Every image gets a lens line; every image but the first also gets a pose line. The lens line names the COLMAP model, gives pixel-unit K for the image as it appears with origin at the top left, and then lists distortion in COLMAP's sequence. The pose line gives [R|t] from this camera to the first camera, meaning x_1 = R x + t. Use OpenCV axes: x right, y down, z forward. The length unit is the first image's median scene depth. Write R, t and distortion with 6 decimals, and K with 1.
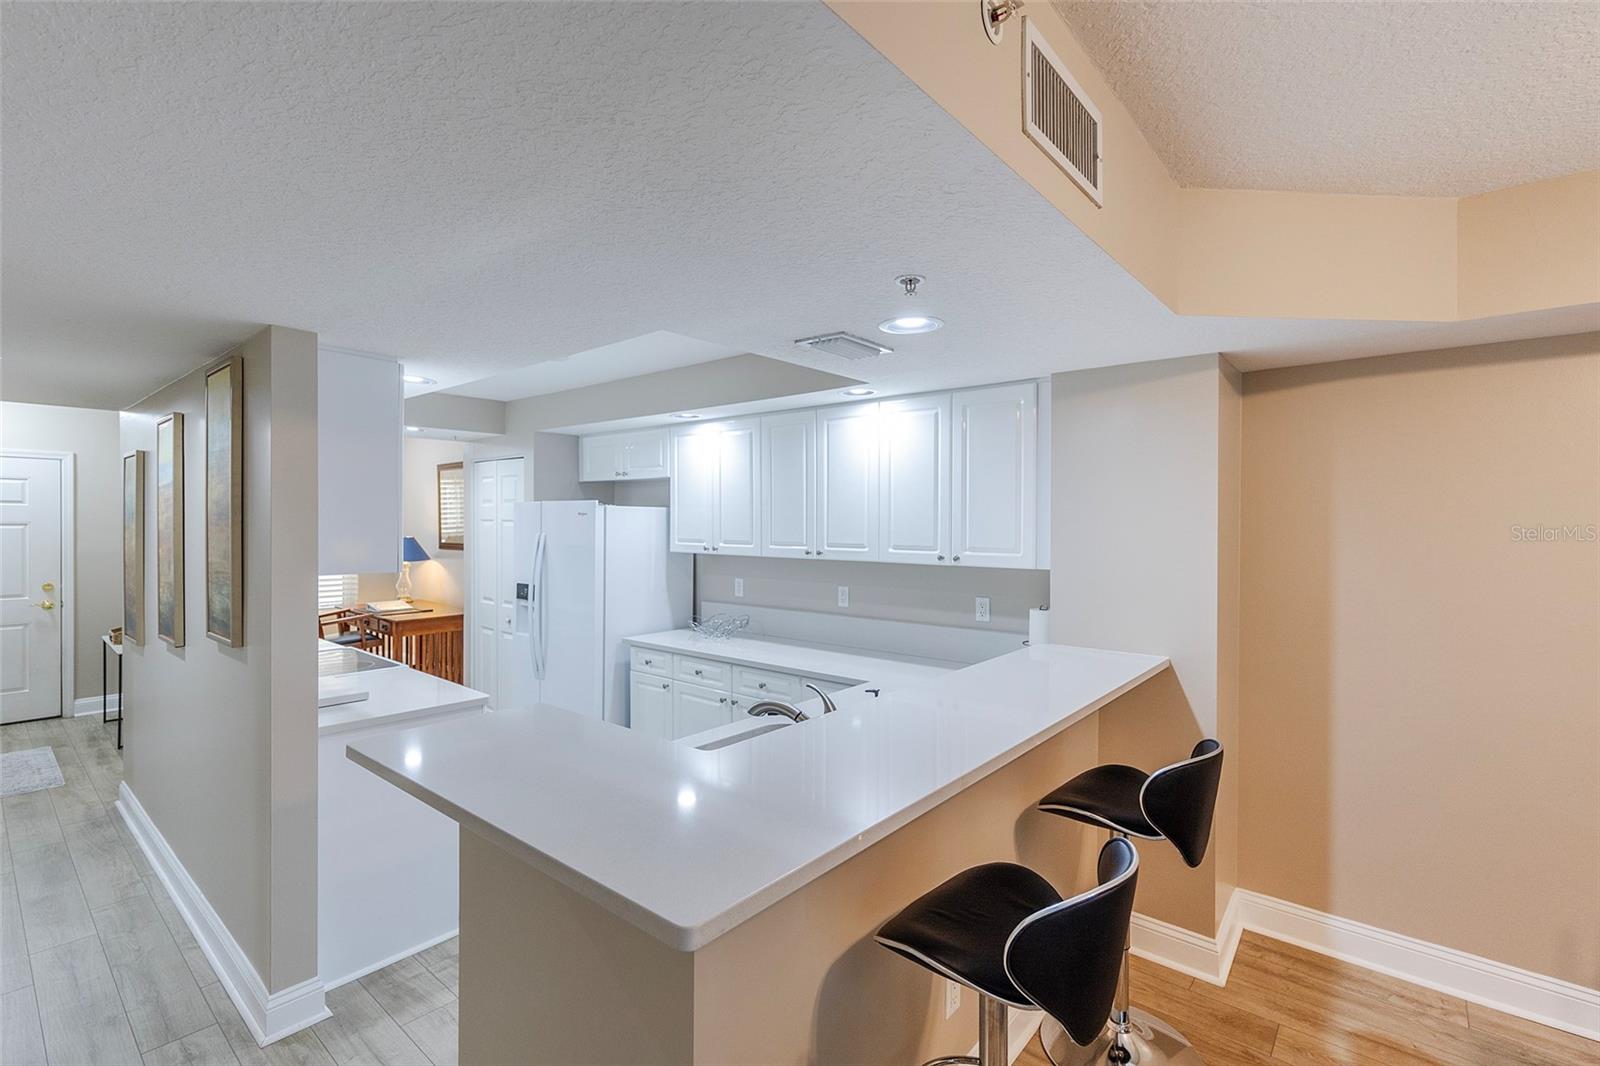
lens RADIAL K [[721.2, 0, 792.2], [0, 721.2, 524.2], [0, 0, 1]] dist [-0.002888, -0.000488]
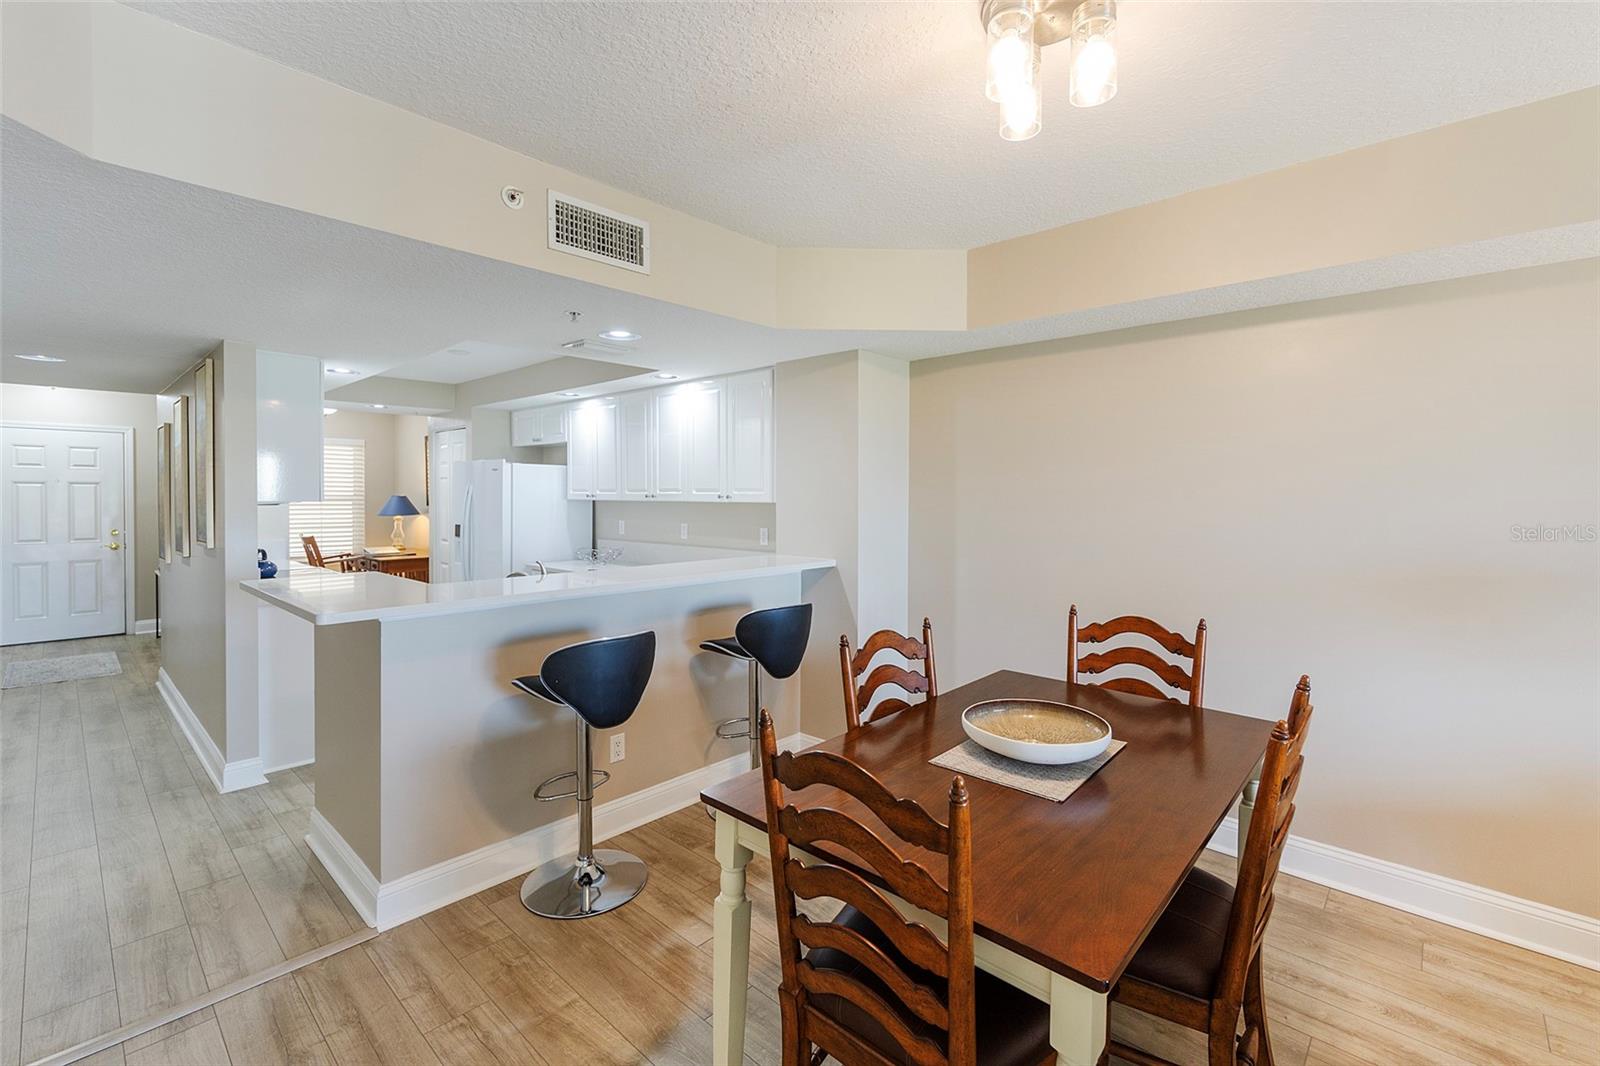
lens RADIAL K [[695.9, 0, 797.2], [0, 695.9, 501.1], [0, 0, 1]] dist [-0.009046, 0.000348]
pose [[0.999252, -0.001587, -0.038651, 0.314409], [0.001821, 0.999980, 0.006025, 0.037075], [0.038641, -0.006091, 0.999235, -0.249880]]
